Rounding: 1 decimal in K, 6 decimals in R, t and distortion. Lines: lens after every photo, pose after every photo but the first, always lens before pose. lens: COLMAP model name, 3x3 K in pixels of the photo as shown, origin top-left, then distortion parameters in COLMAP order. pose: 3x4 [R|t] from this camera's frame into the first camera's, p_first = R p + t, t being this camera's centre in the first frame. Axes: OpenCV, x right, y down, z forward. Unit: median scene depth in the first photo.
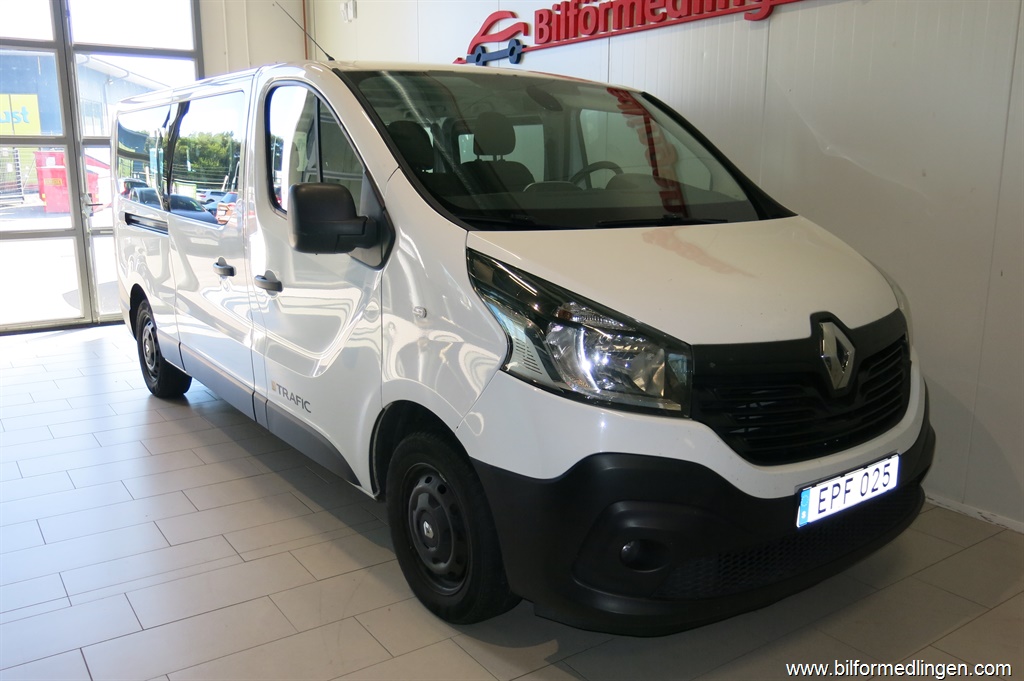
lens RADIAL K [[866.4, 0, 513.4], [0, 866.4, 345.9], [0, 0, 1]] dist [-0.053568, 0.026360]
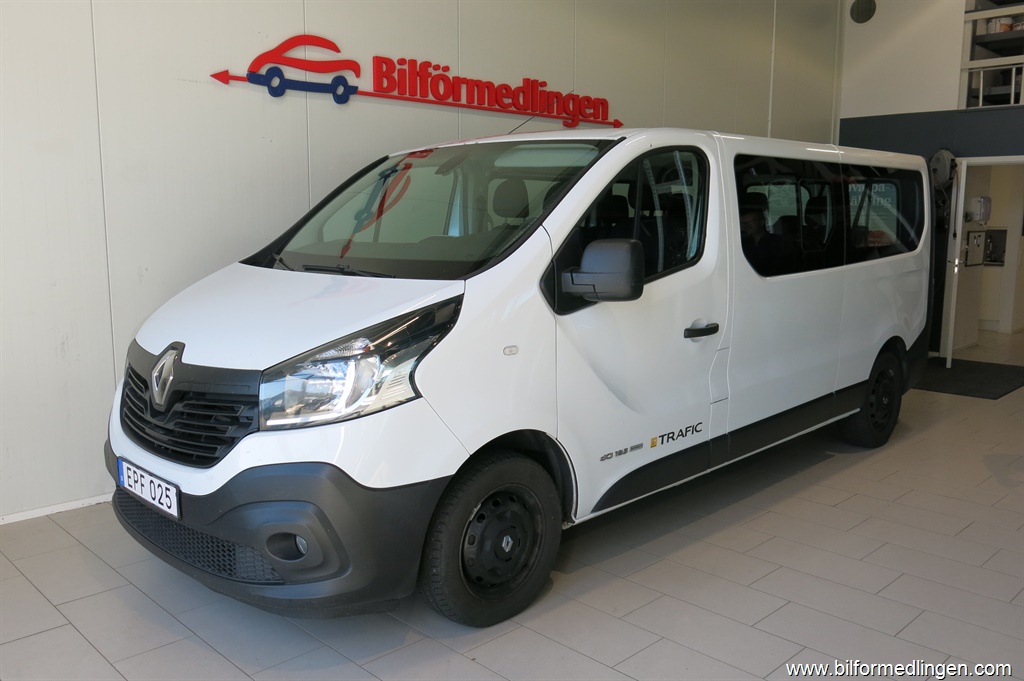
lens RADIAL K [[866.4, 0, 511.1], [0, 866.4, 340.4], [0, 0, 1]] dist [-0.053568, 0.026360]
pose [[-0.180821, -0.145540, 0.972688, -0.963110], [0.187618, 0.965724, 0.179376, -0.230018], [-0.965455, 0.214929, -0.147317, 1.063248]]
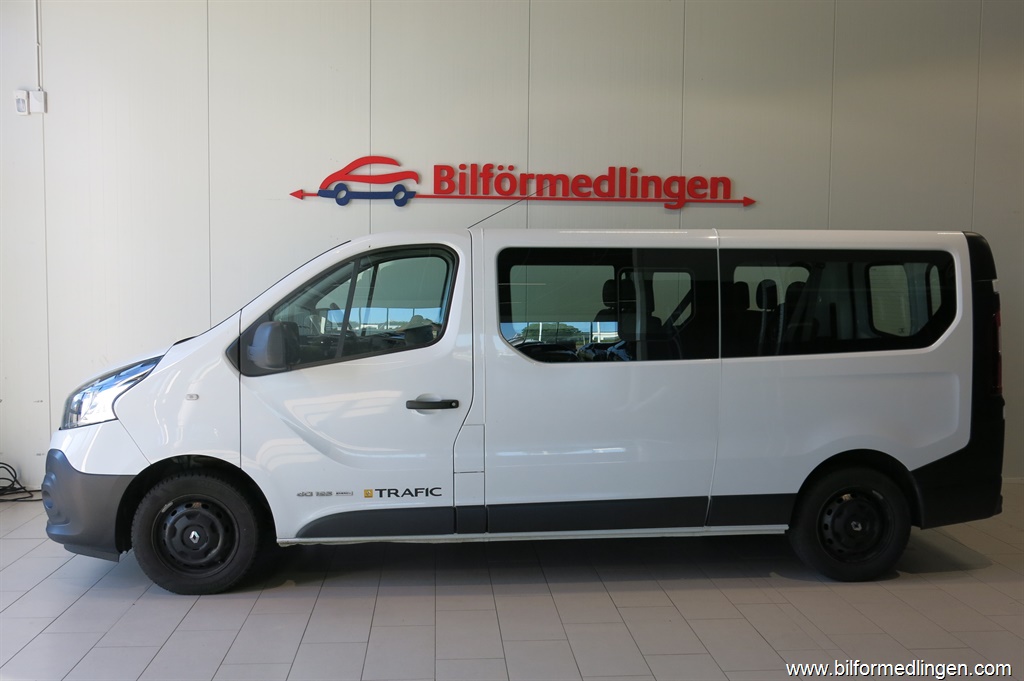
lens RADIAL K [[905.4, 0, 492.4], [0, 905.4, 349.2], [0, 0, 1]] dist [-0.029623, -0.043527]
pose [[0.500617, -0.065033, 0.863223, -0.988545], [0.163341, 0.986358, -0.020419, -0.111133], [-0.850119, 0.151221, 0.504410, 0.365351]]
